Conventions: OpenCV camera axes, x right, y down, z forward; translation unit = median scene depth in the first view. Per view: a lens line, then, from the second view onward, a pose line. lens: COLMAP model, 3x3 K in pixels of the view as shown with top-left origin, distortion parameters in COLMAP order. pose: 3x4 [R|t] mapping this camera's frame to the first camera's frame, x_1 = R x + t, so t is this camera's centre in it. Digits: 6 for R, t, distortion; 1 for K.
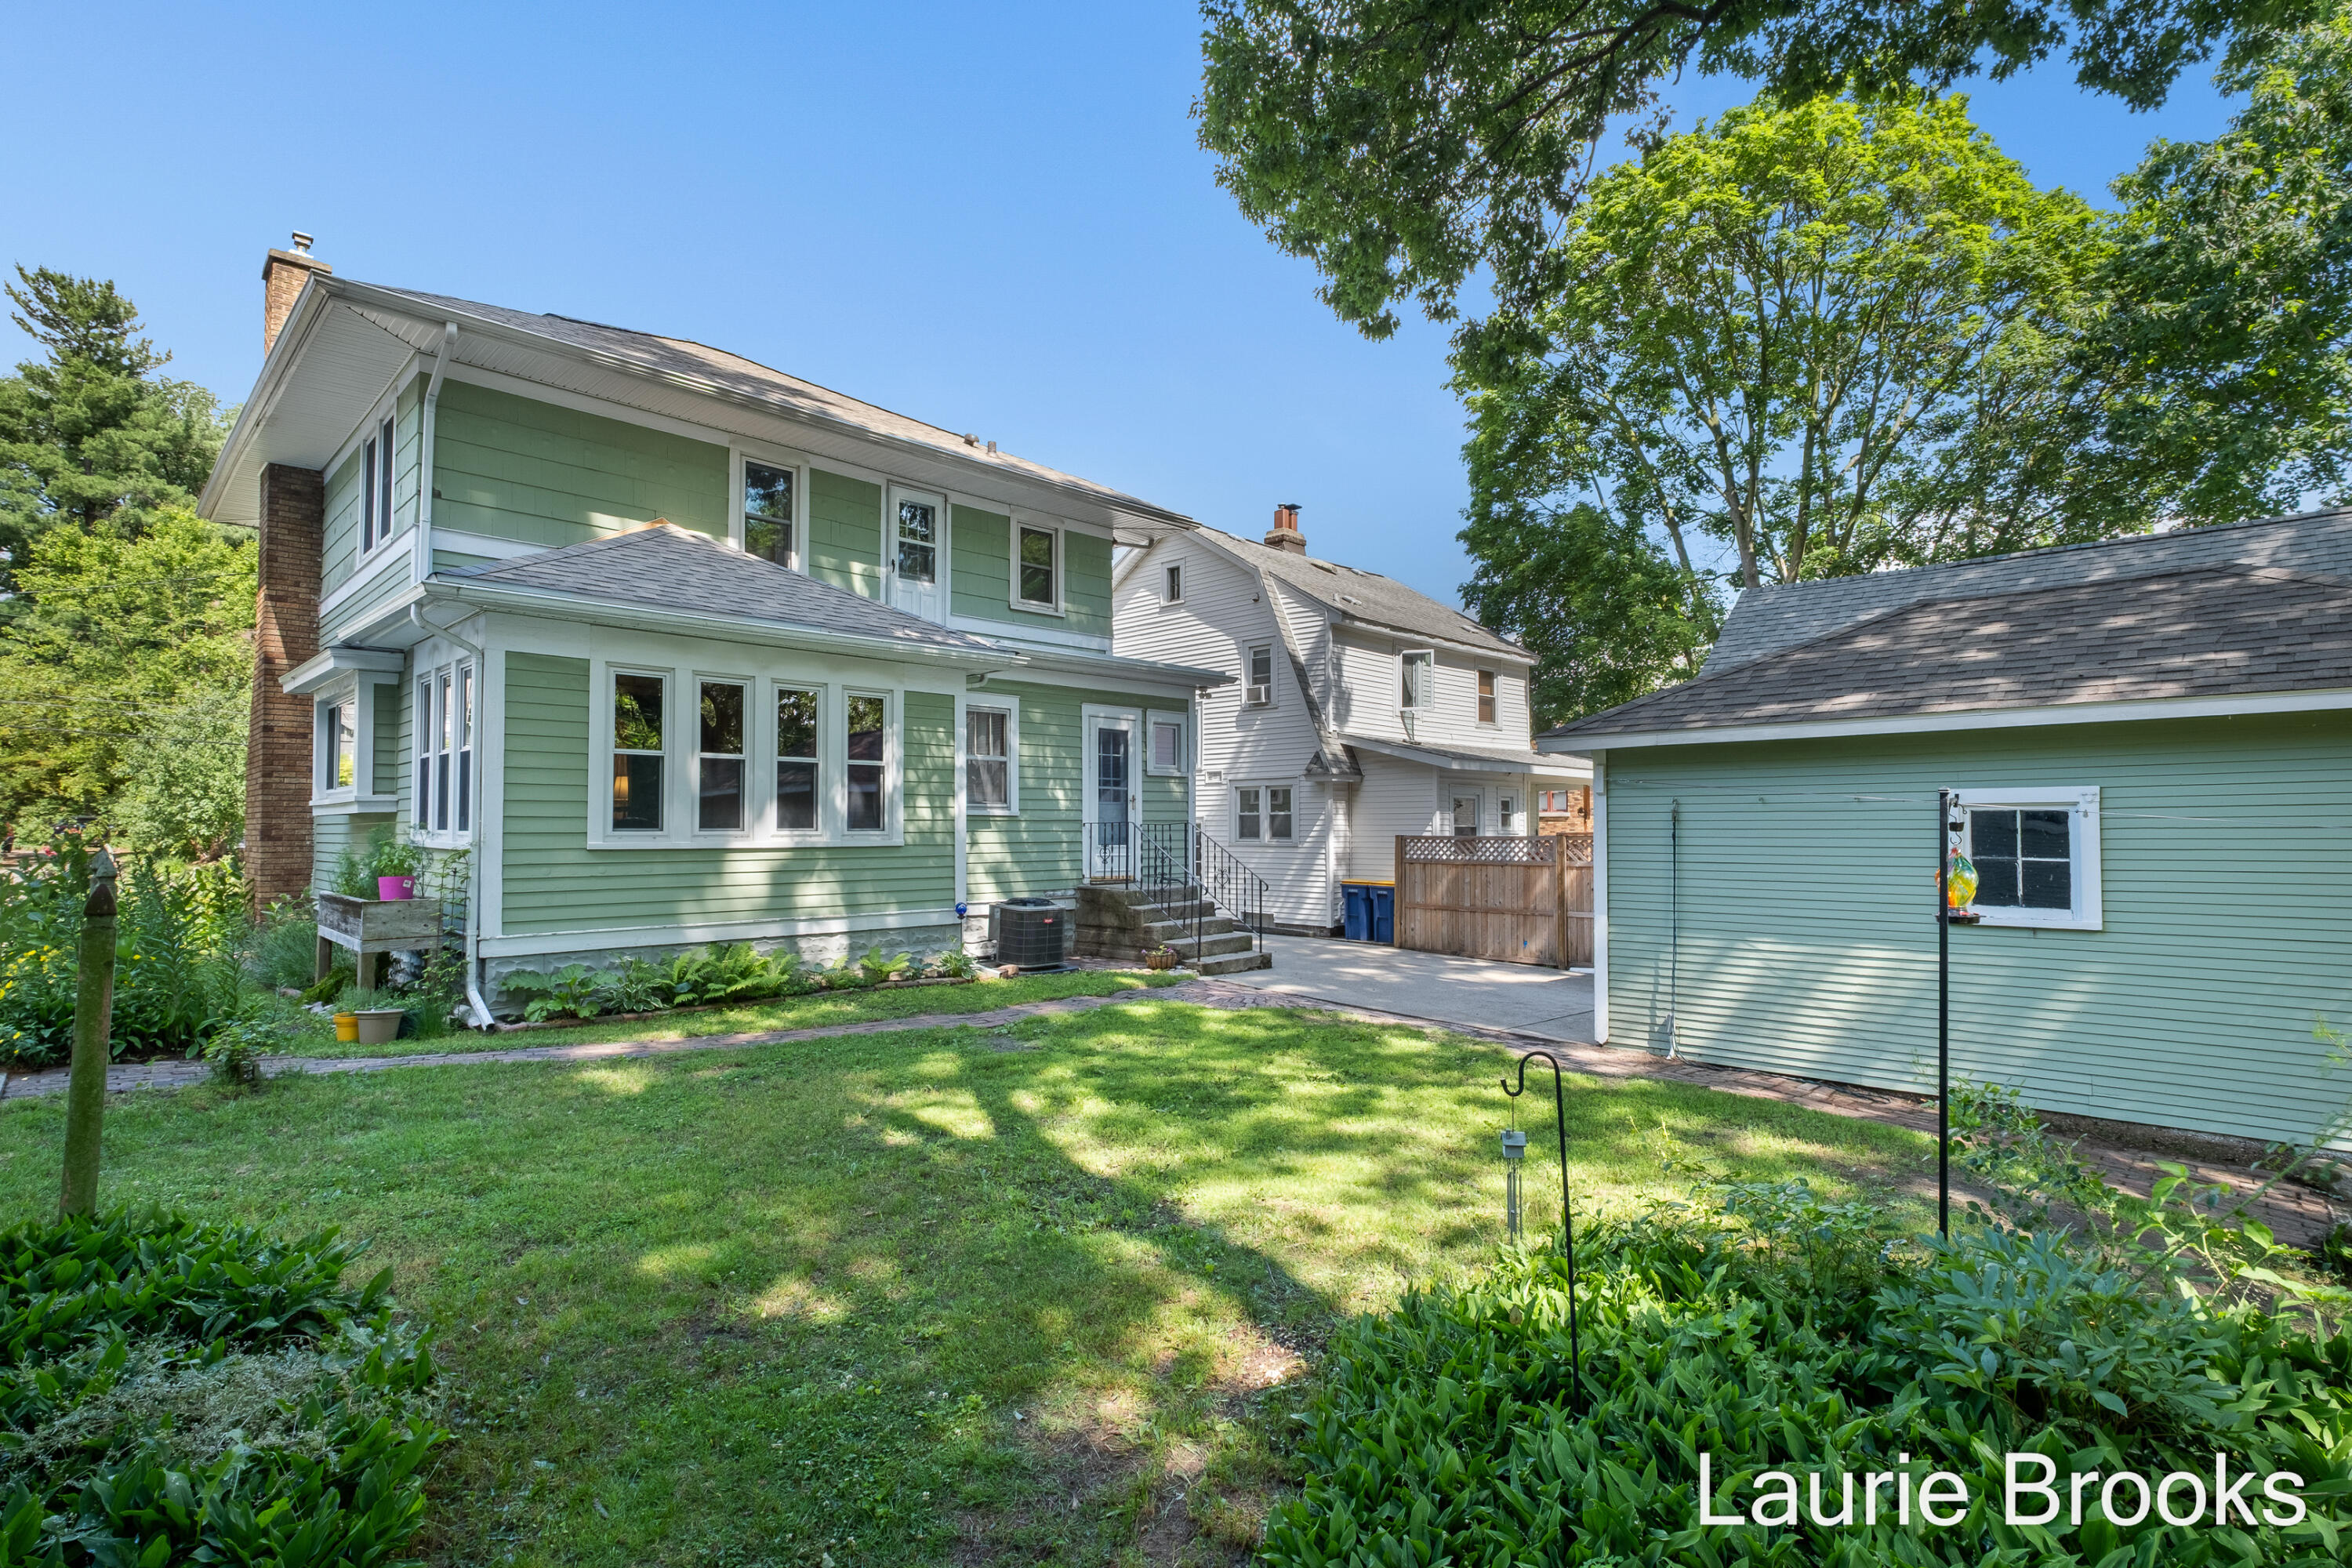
lens RADIAL K [[1173.5, 0, 1163.0], [0, 1173.5, 801.6], [0, 0, 1]] dist [0.004259, 0.000276]
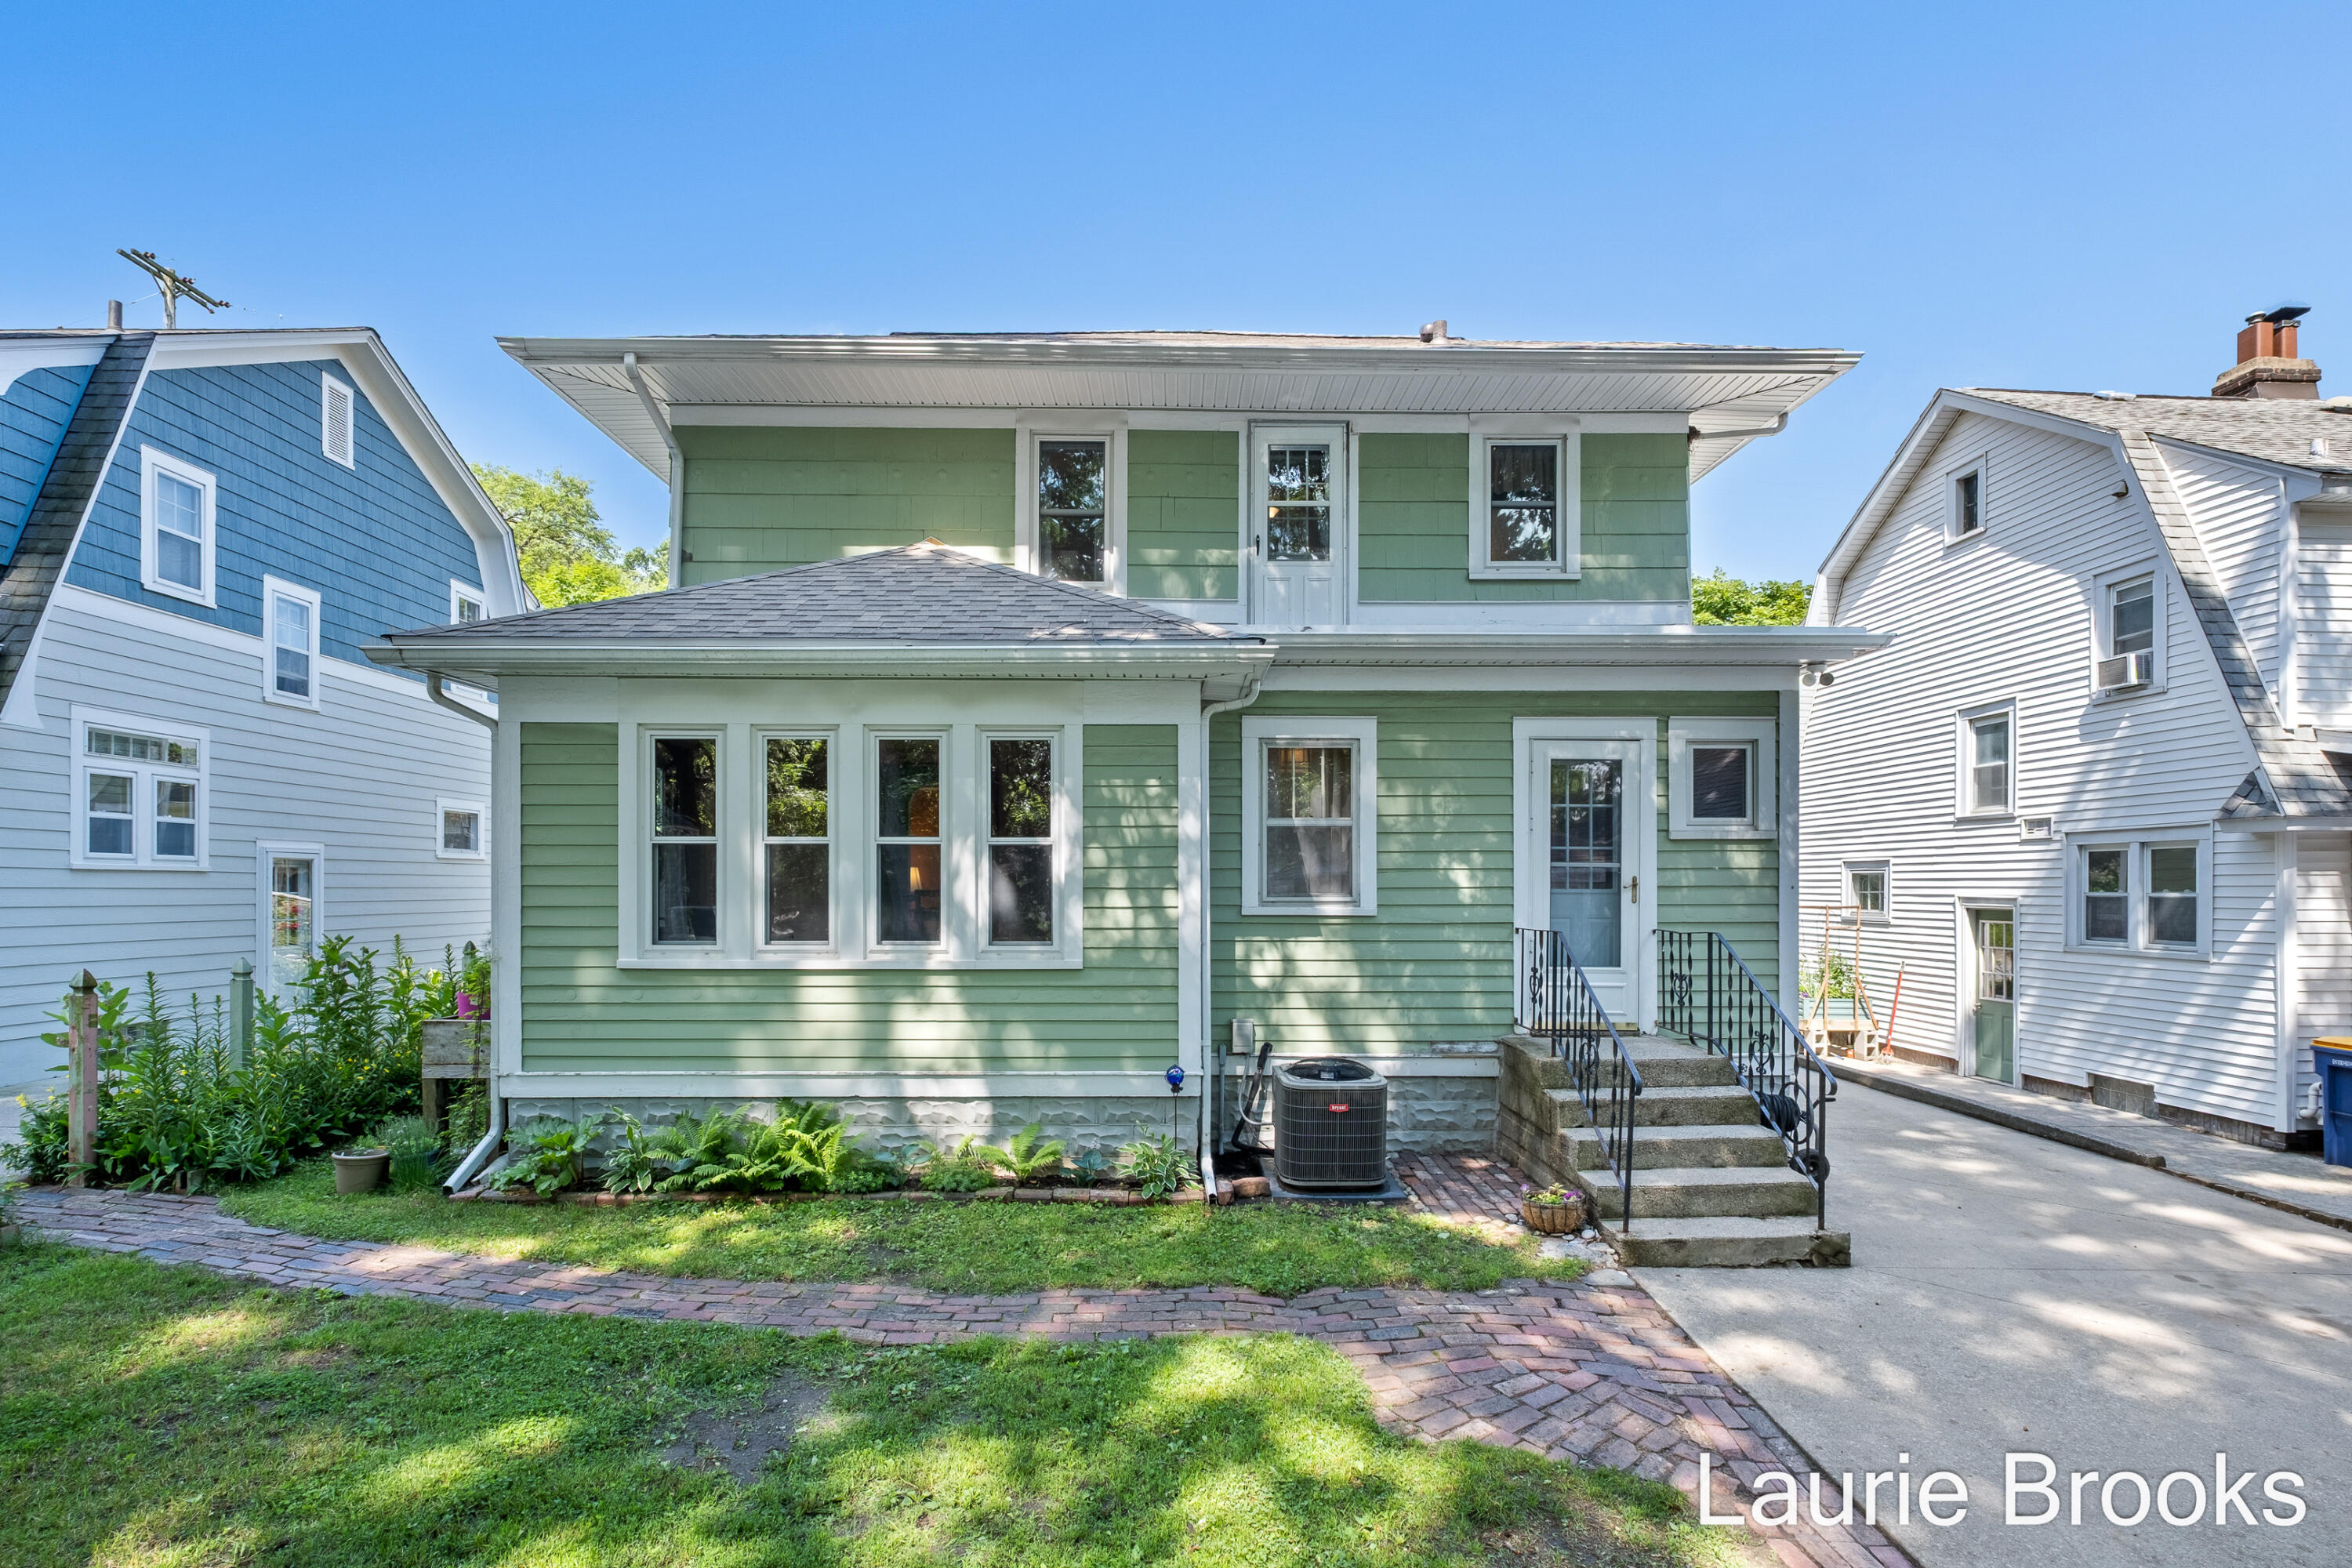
lens RADIAL K [[1145.4, 0, 1148.1], [0, 1145.4, 895.3], [0, 0, 1]] dist [-0.002110, -0.000081]
pose [[0.713221, 0.005423, -0.700918, 0.207746], [0.016076, 0.999580, 0.024092, -0.014291], [0.700755, -0.028451, 0.712834, 0.504833]]
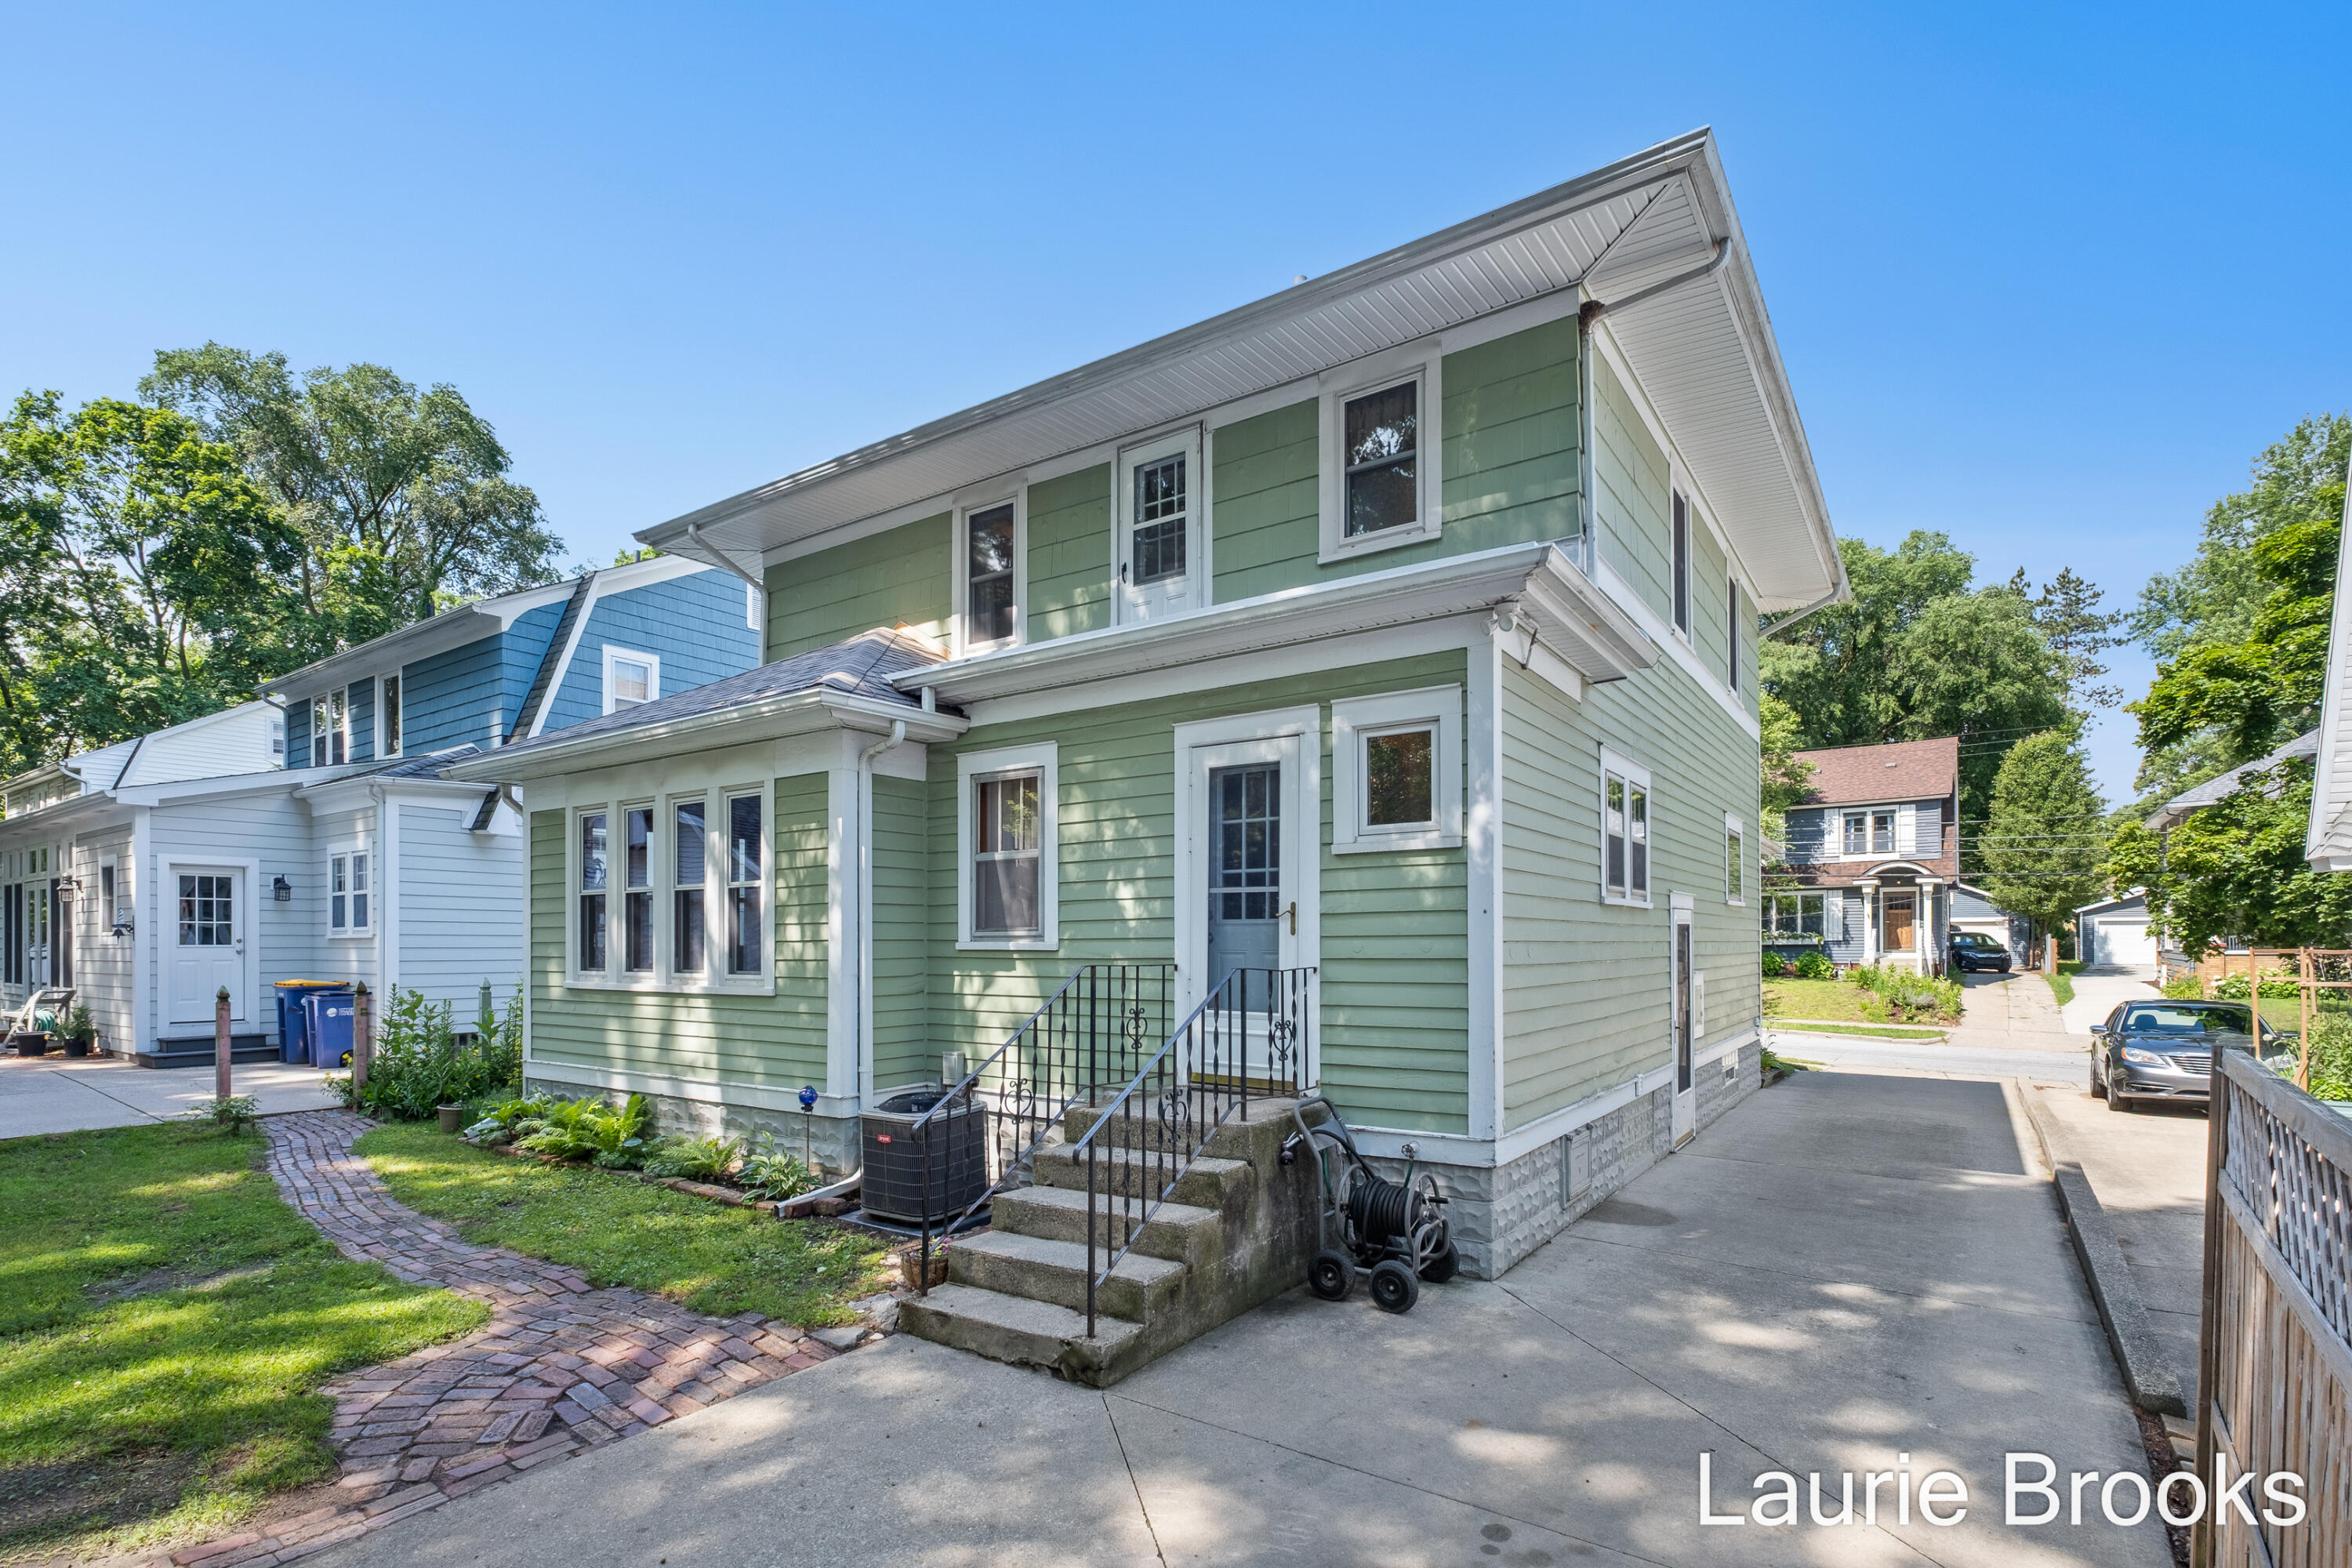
lens RADIAL K [[1145.4, 0, 1122.2], [0, 1145.4, 927.4], [0, 0, 1]] dist [-0.002110, -0.000081]
pose [[0.153586, -0.017355, -0.987983, 0.434284], [0.022882, 0.999640, -0.014002, 0.009616], [0.987870, -0.020457, 0.153928, 0.956495]]
